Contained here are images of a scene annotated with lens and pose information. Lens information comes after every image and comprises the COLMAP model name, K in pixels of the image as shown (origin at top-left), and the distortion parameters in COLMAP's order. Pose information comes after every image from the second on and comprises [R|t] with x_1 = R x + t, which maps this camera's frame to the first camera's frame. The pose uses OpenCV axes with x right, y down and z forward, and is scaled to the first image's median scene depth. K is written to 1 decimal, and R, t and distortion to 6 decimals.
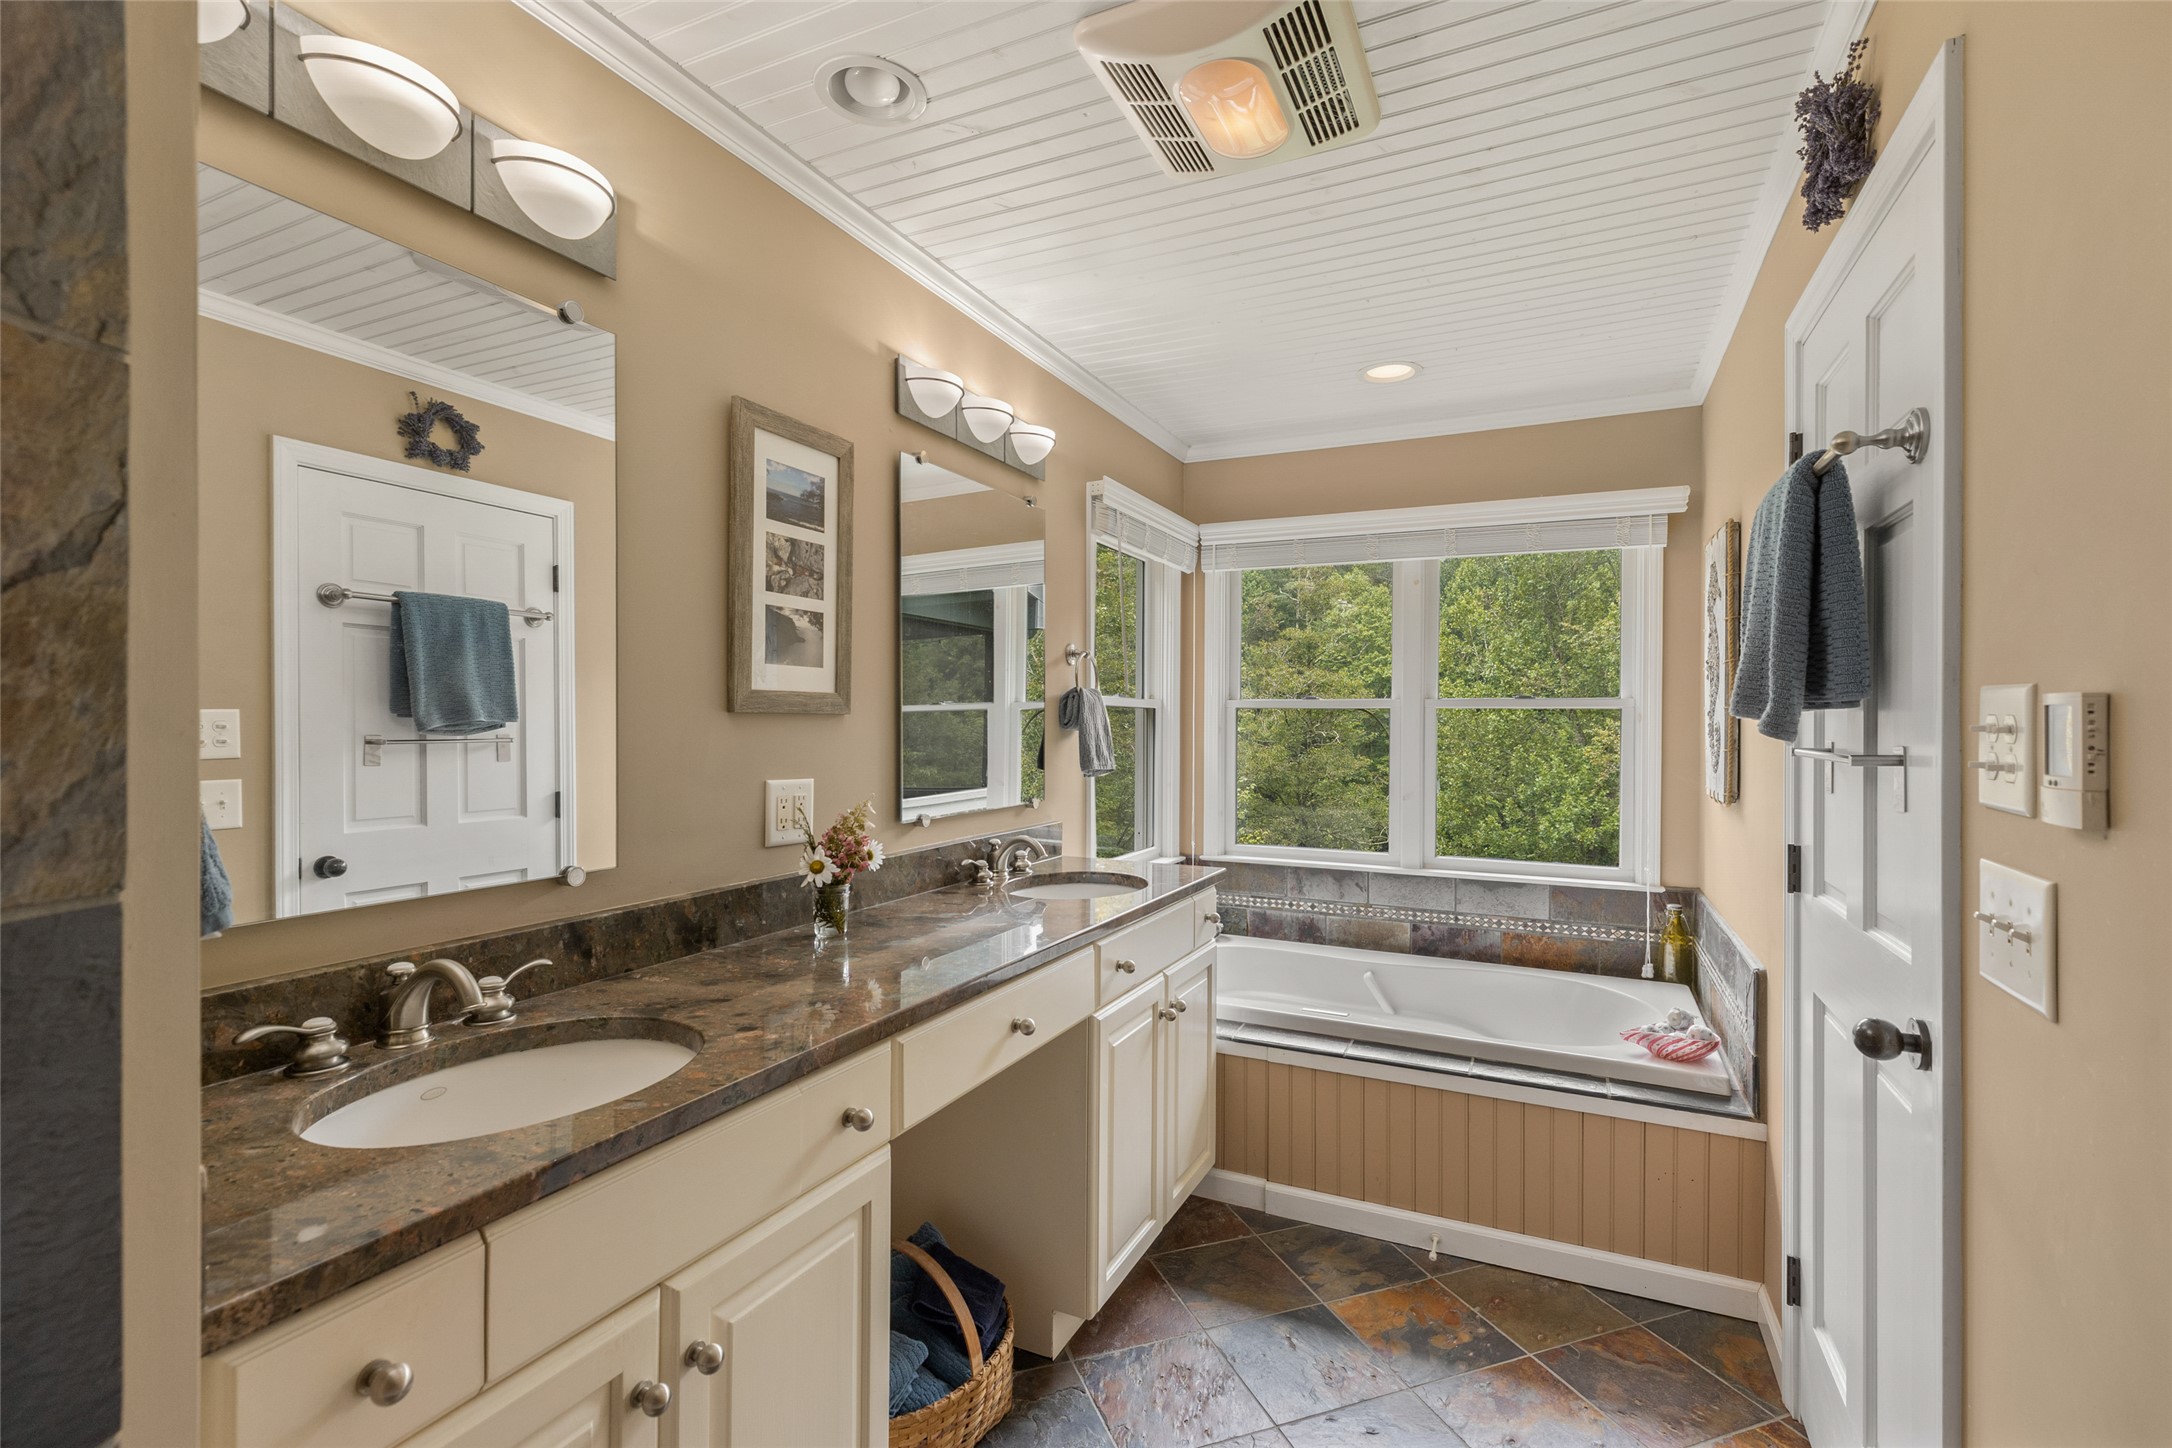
lens RADIAL K [[987.7, 0, 1100.8], [0, 987.7, 723.2], [0, 0, 1]] dist [0.003630, 0.000850]
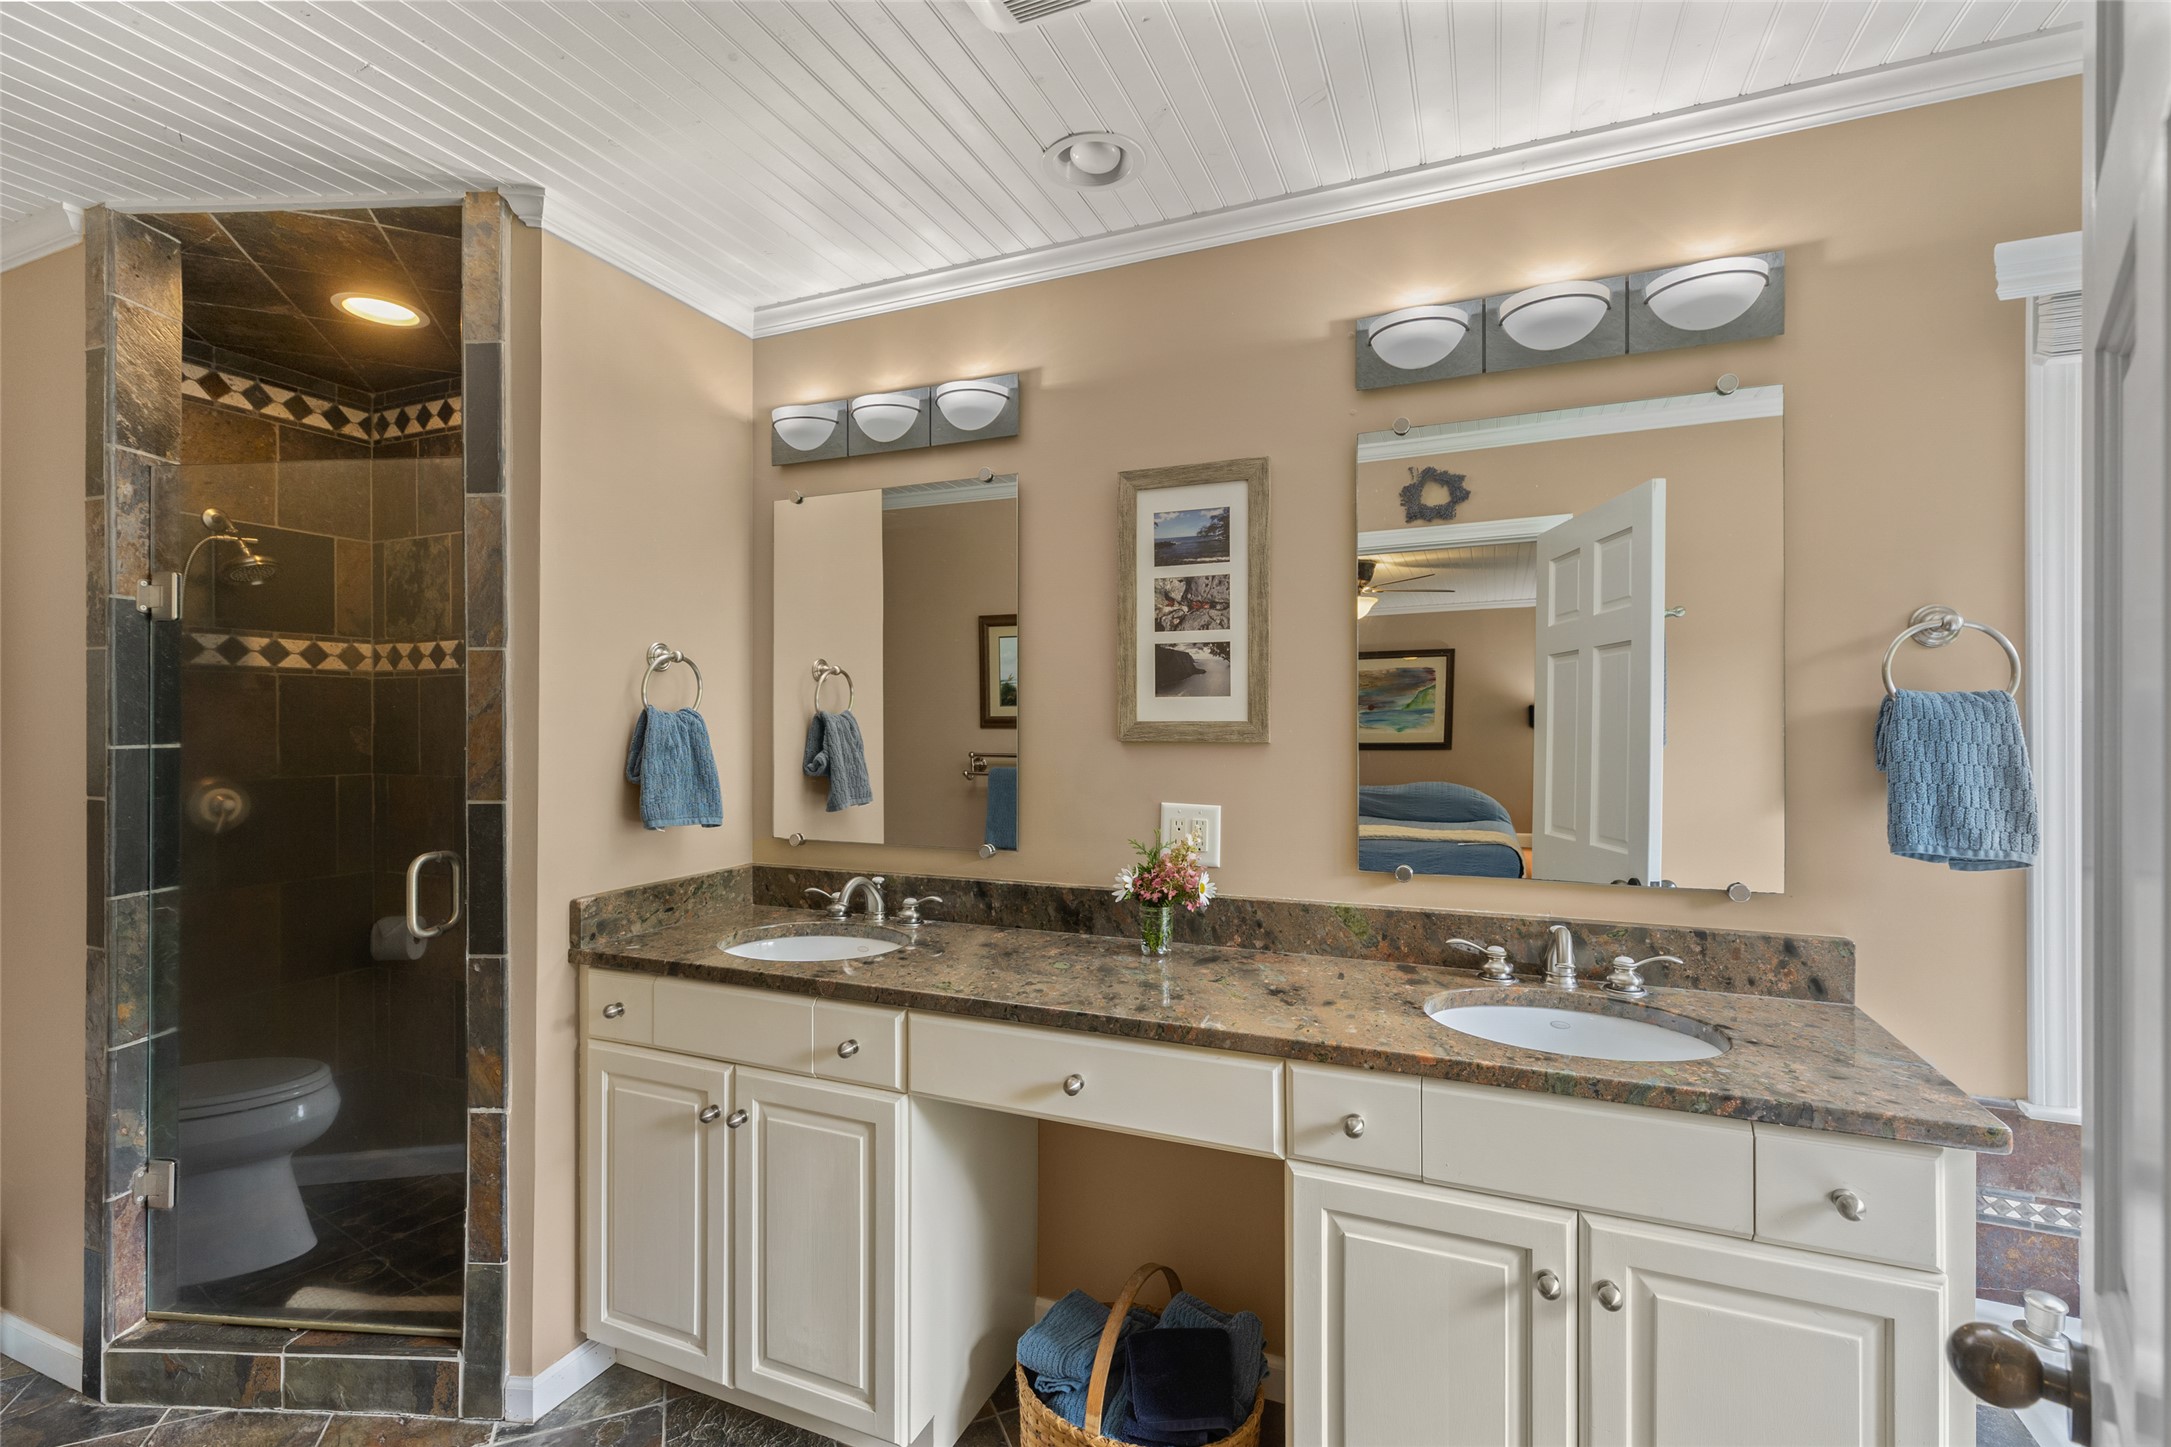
lens RADIAL K [[987.3, 0, 1085.6], [0, 987.3, 720.0], [0, 0, 1]] dist [0.003630, 0.000850]
pose [[0.018903, -0.005808, -0.999804, 0.461949], [-0.001854, 0.999981, -0.005845, -0.016787], [0.999820, 0.001965, 0.018891, 0.539615]]
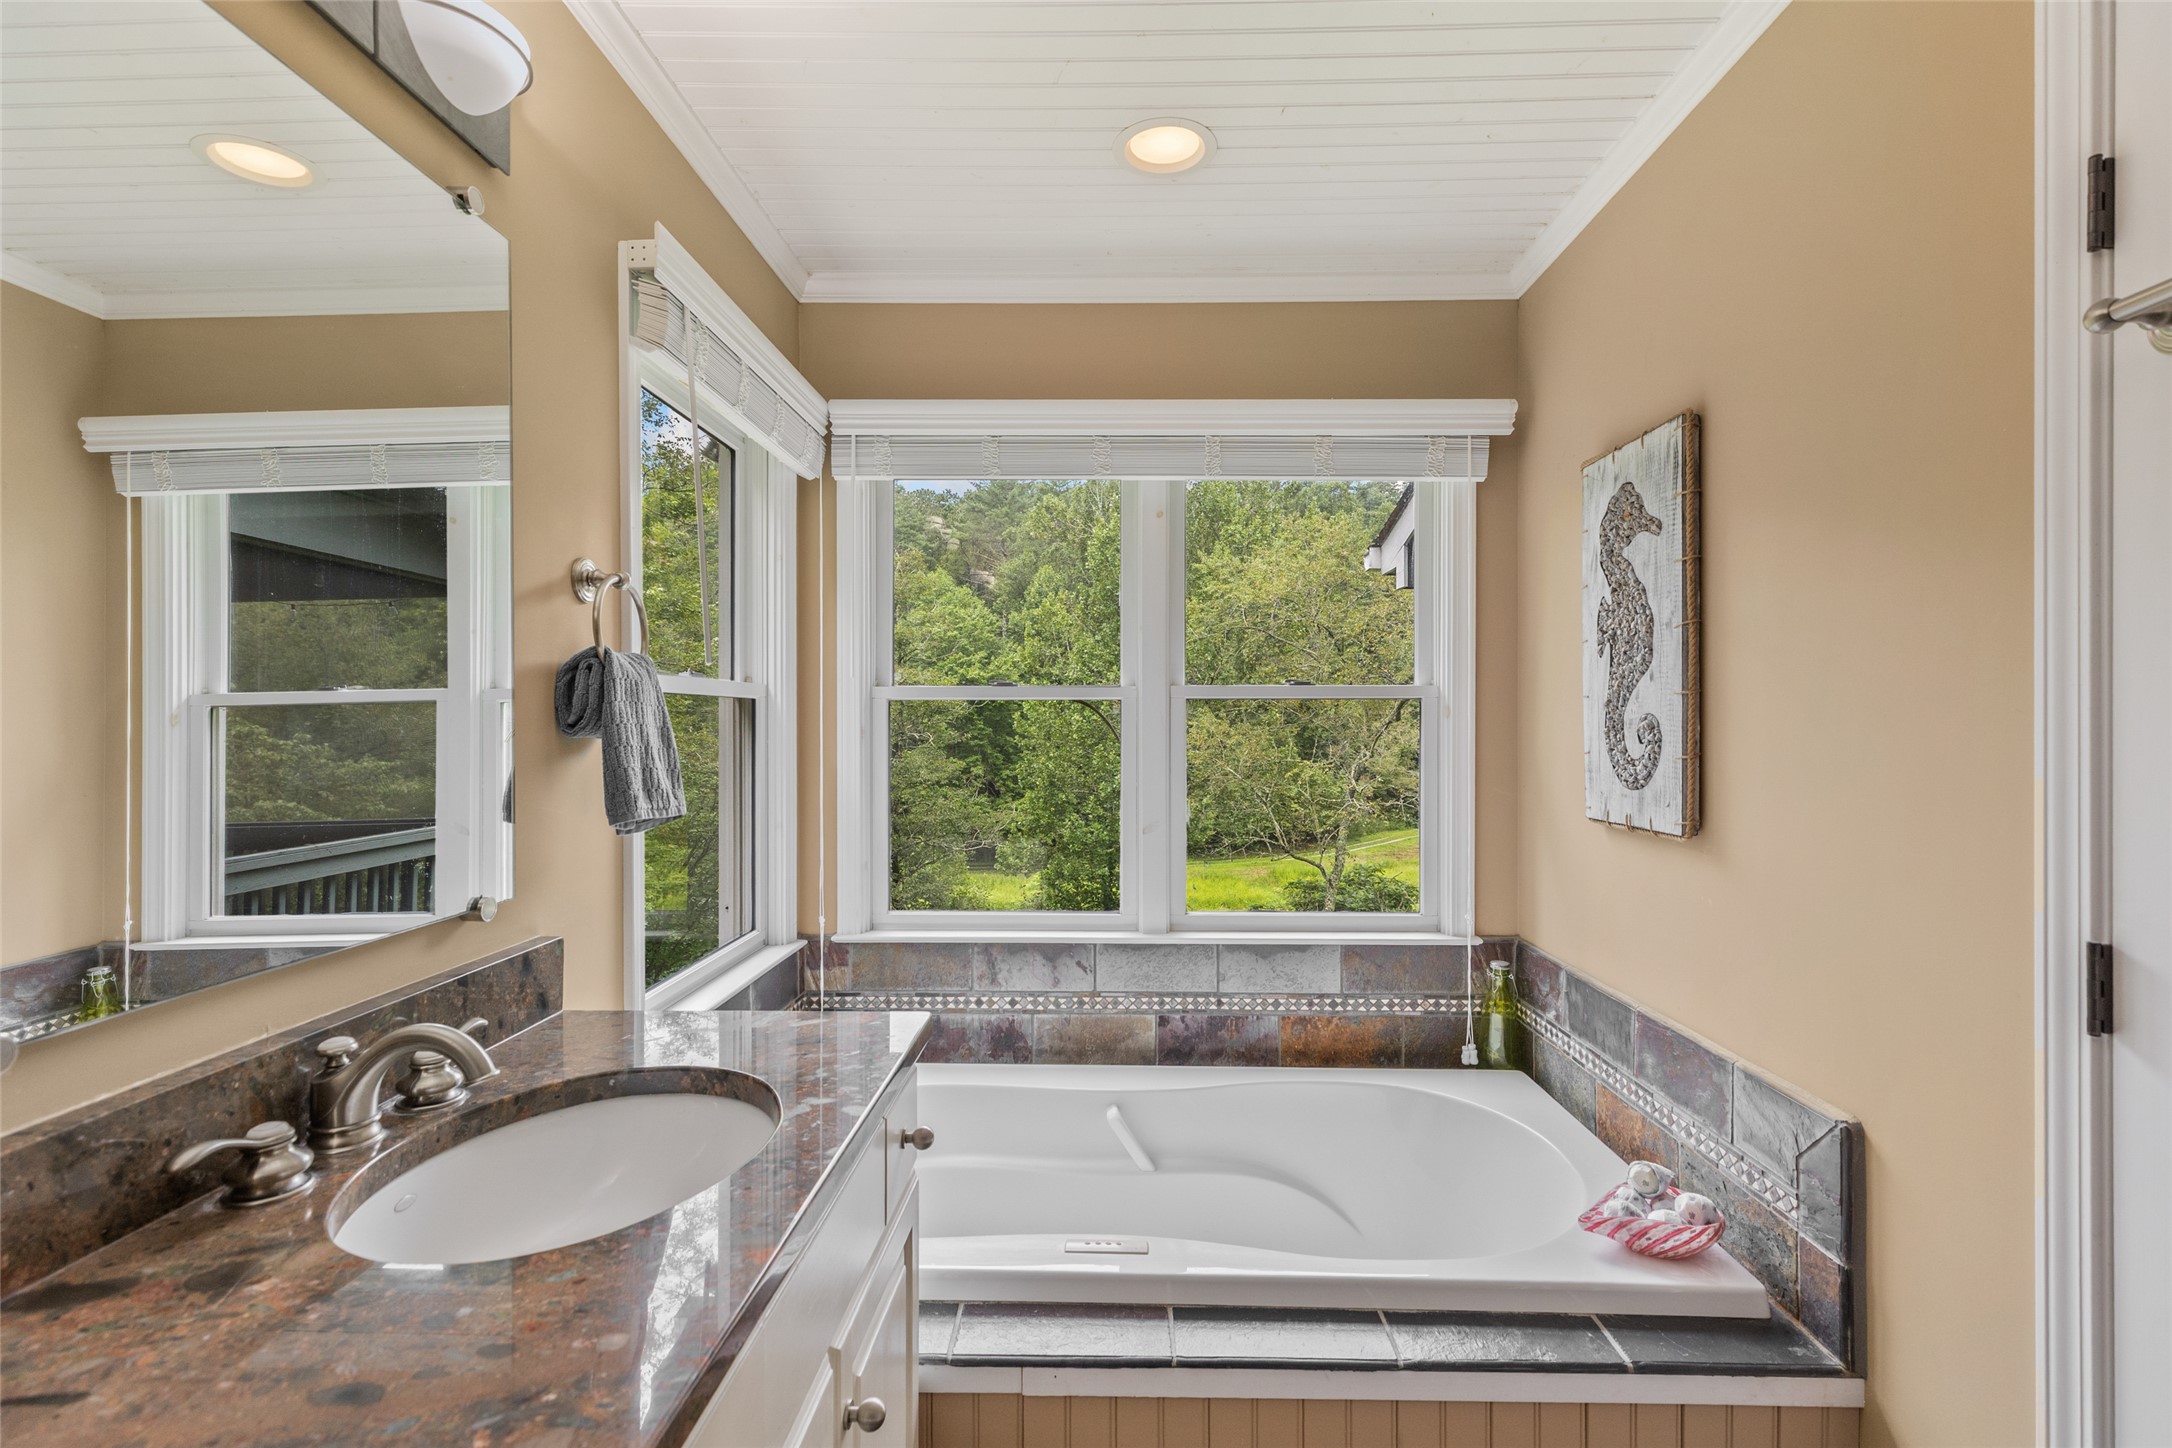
lens RADIAL K [[987.7, 0, 1095.0], [0, 987.7, 725.2], [0, 0, 1]] dist [0.003630, 0.000850]
pose [[0.914678, -0.007224, 0.404119, 0.001930], [0.007100, 0.999973, 0.001806, 0.001903], [-0.404121, 0.001218, 0.914705, 0.451395]]
